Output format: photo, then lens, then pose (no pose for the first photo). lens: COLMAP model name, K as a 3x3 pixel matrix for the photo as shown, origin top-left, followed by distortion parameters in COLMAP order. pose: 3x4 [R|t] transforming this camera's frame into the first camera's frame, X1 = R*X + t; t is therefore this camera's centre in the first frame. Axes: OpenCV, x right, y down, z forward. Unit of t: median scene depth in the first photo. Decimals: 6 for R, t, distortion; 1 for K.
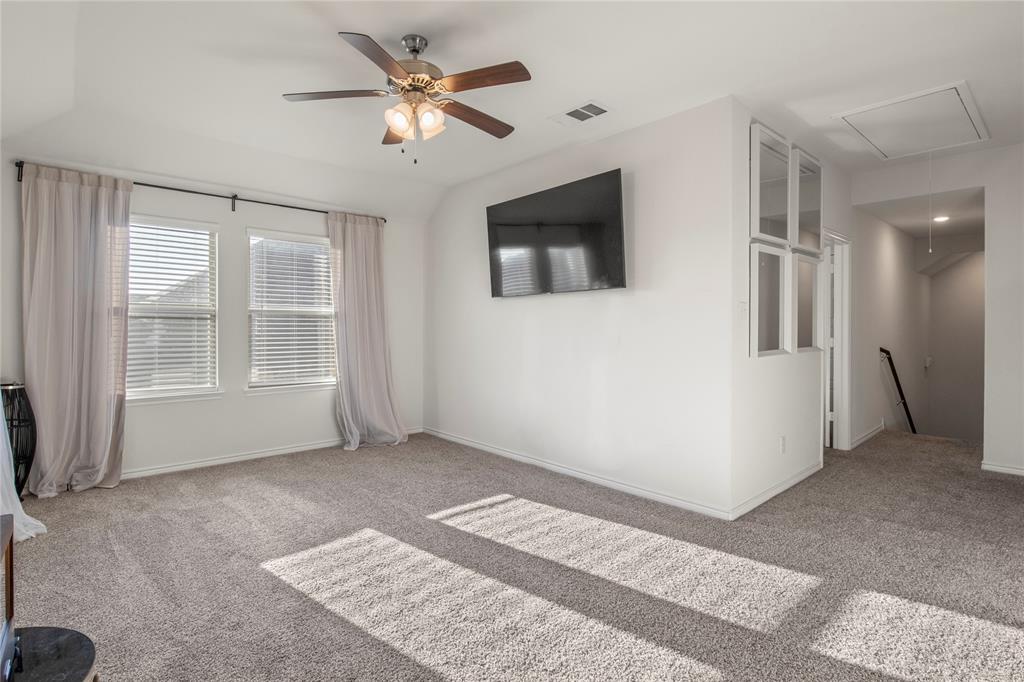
lens RADIAL K [[521.2, 0, 508.9], [0, 521.2, 321.2], [0, 0, 1]] dist [-0.000485, -0.000679]
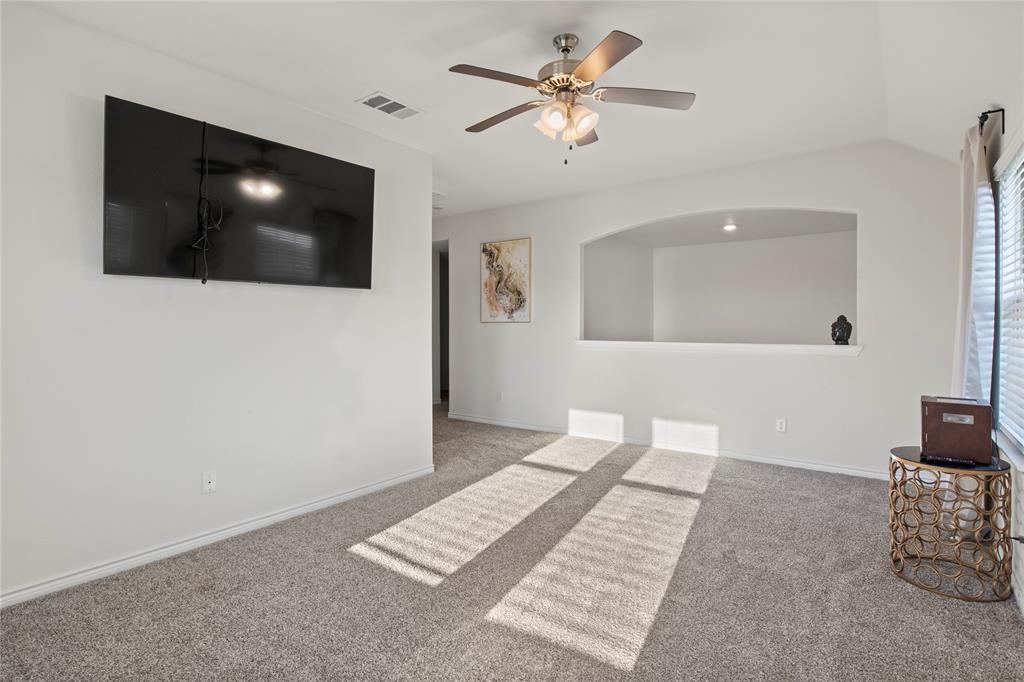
lens RADIAL K [[521.2, 0, 508.9], [0, 521.2, 321.2], [0, 0, 1]] dist [-0.000485, -0.000679]
pose [[-0.193513, 0.003904, 0.981090, -0.958464], [0.001613, 0.999992, -0.003661, 0.002489], [-0.981096, 0.000874, -0.193517, 1.098501]]
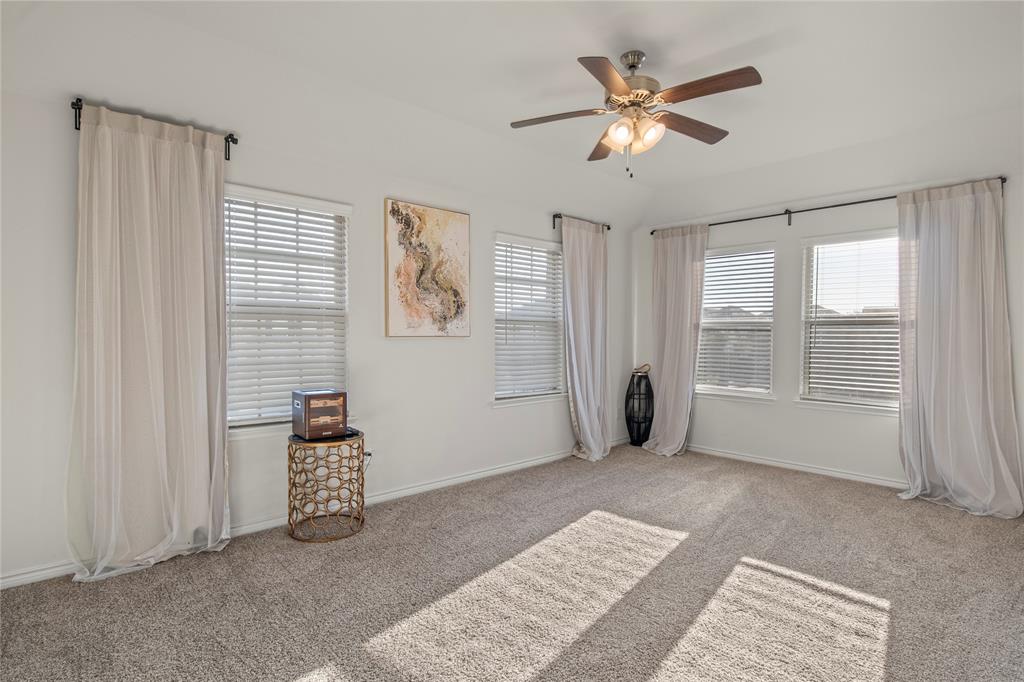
lens RADIAL K [[527.4, 0, 504.7], [0, 527.4, 340.1], [0, 0, 1]] dist [-0.002920, -0.000641]
pose [[0.031425, 0.021150, -0.999282, 0.730481], [-0.005720, 0.999764, 0.020981, 0.001466], [0.999490, 0.005056, 0.031538, 0.605826]]
